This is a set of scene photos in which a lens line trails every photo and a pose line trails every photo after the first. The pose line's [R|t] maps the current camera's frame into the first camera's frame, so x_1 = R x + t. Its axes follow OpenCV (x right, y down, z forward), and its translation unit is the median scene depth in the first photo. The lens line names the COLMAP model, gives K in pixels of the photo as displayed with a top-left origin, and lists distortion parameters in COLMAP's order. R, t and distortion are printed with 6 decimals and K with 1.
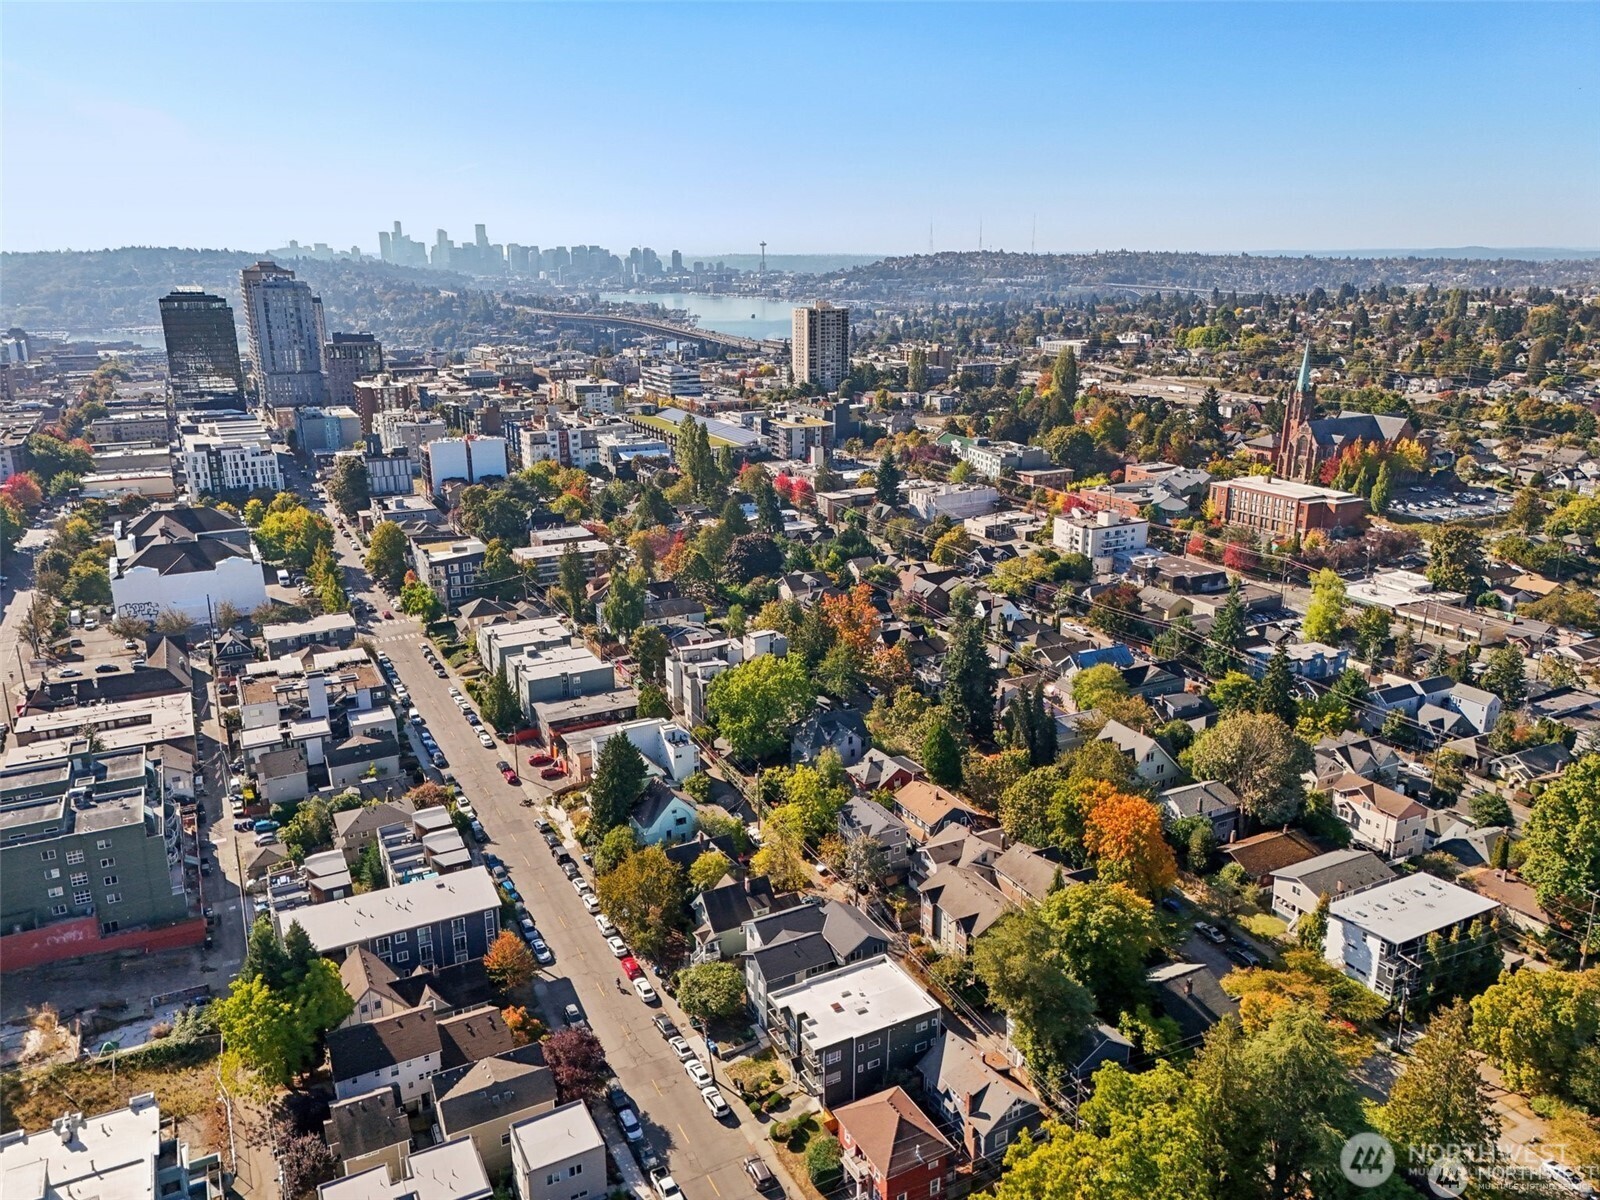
lens RADIAL K [[1173.4, 0, 803.7], [0, 1173.4, 593.1], [0, 0, 1]] dist [0.072976, -0.064926]
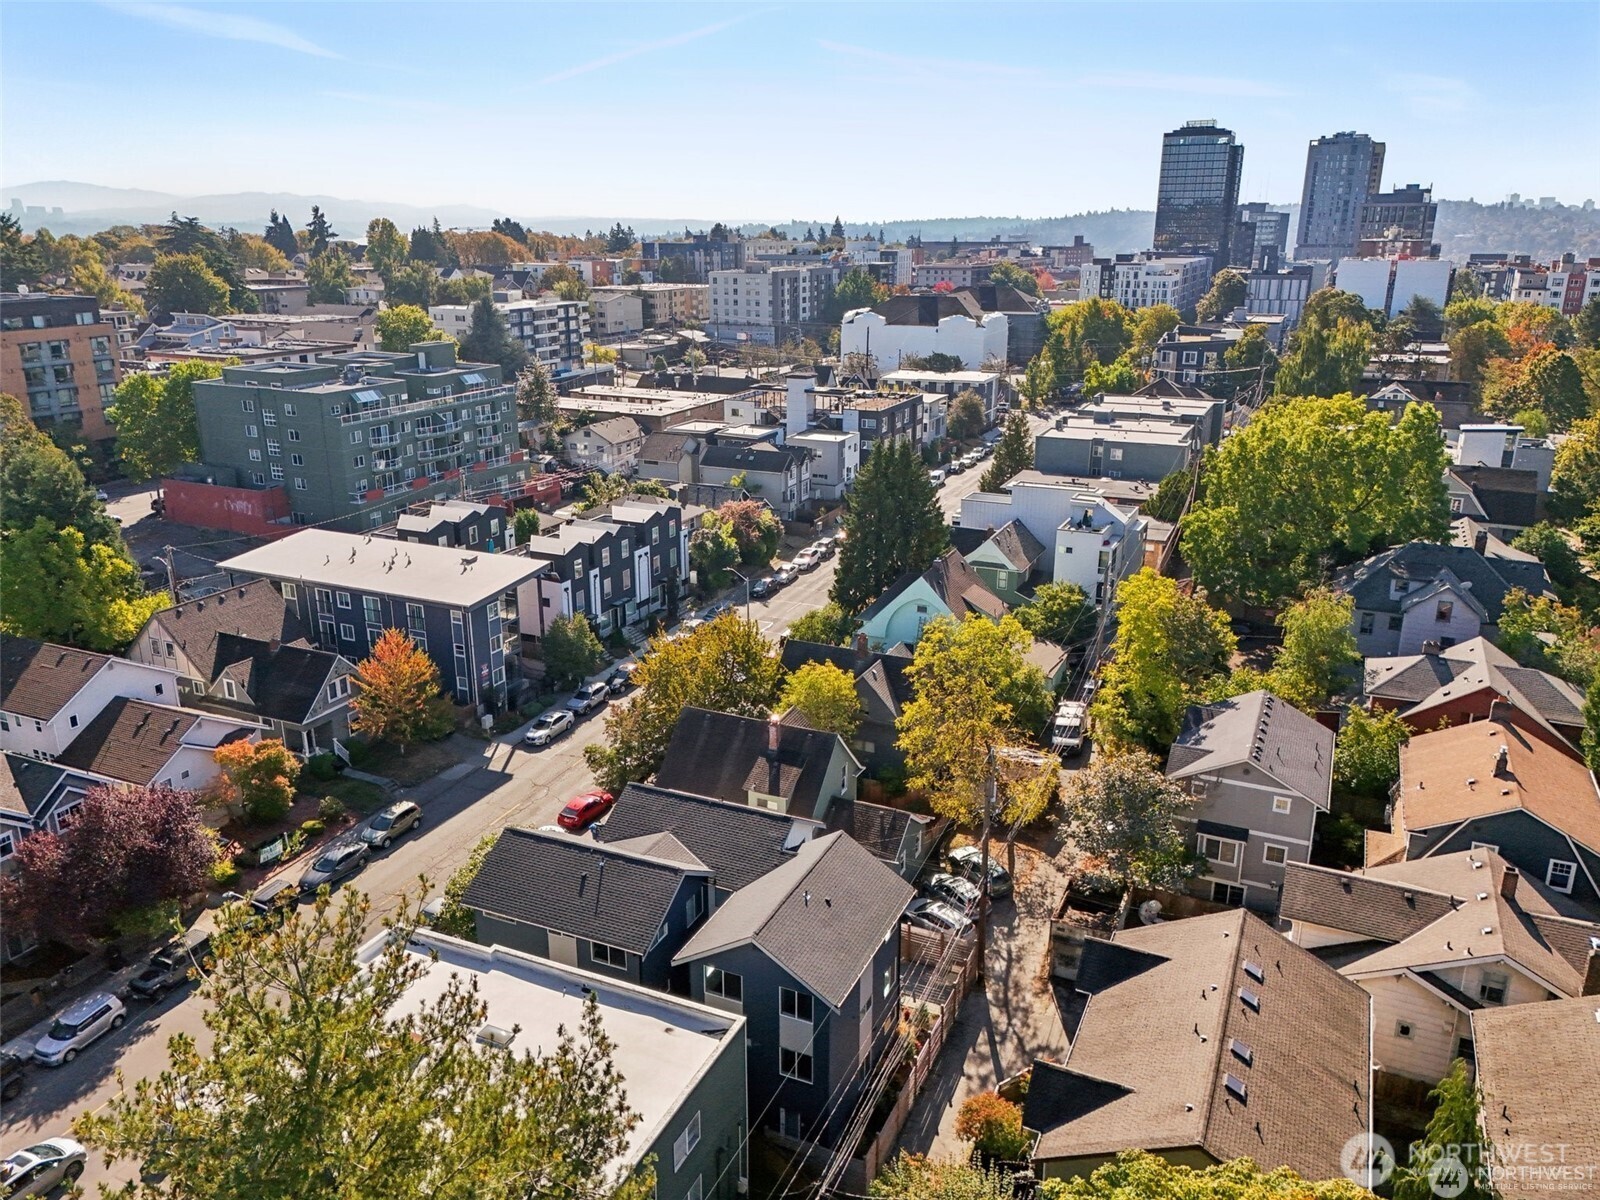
lens RADIAL K [[1173.4, 0, 805.1], [0, 1173.4, 598.4], [0, 0, 1]] dist [0.072976, -0.064926]
pose [[0.611298, 0.244789, -0.752591, 0.217048], [-0.222699, 0.965741, 0.133229, 0.124302], [0.759421, 0.086158, 0.644869, 0.631092]]
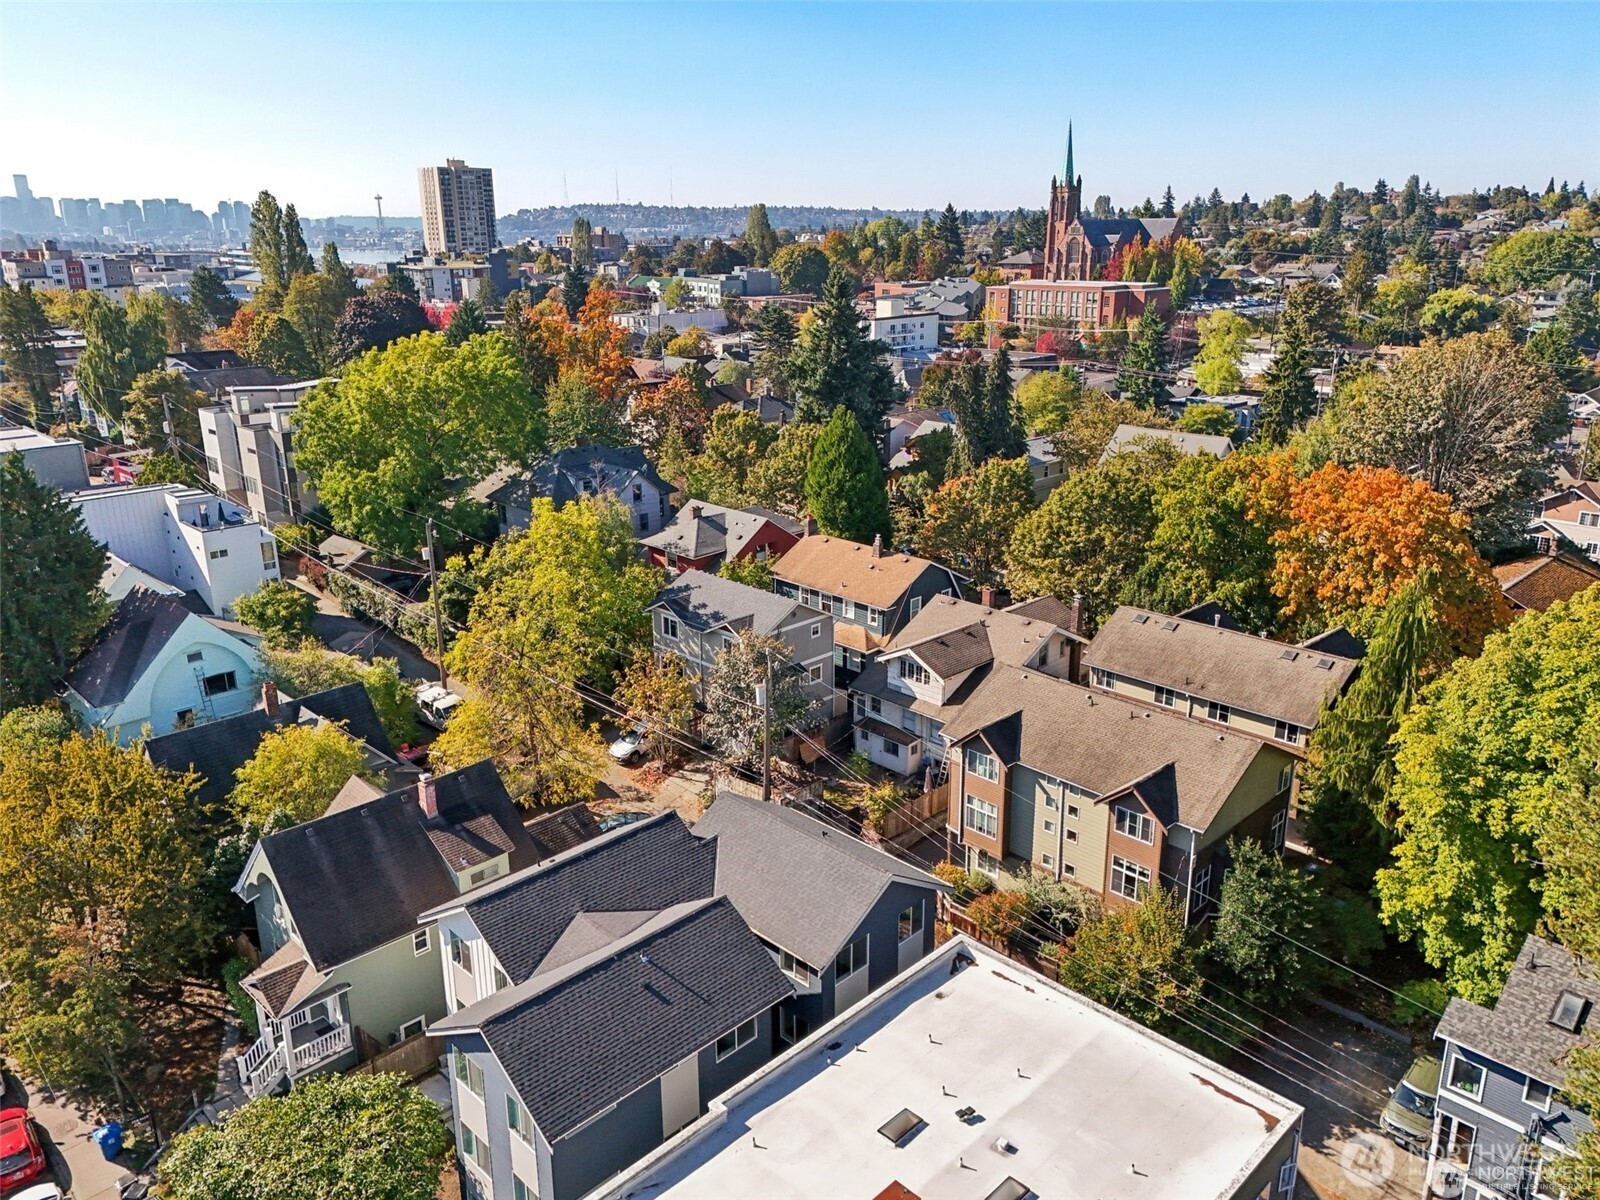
lens RADIAL K [[1173.4, 0, 810.7], [0, 1173.4, 600.7], [0, 0, 1]] dist [0.072976, -0.064926]
pose [[0.955558, -0.093304, 0.279649, -0.028758], [0.085124, 0.995515, 0.041281, 0.164744], [-0.282247, -0.015642, 0.959214, 0.577295]]
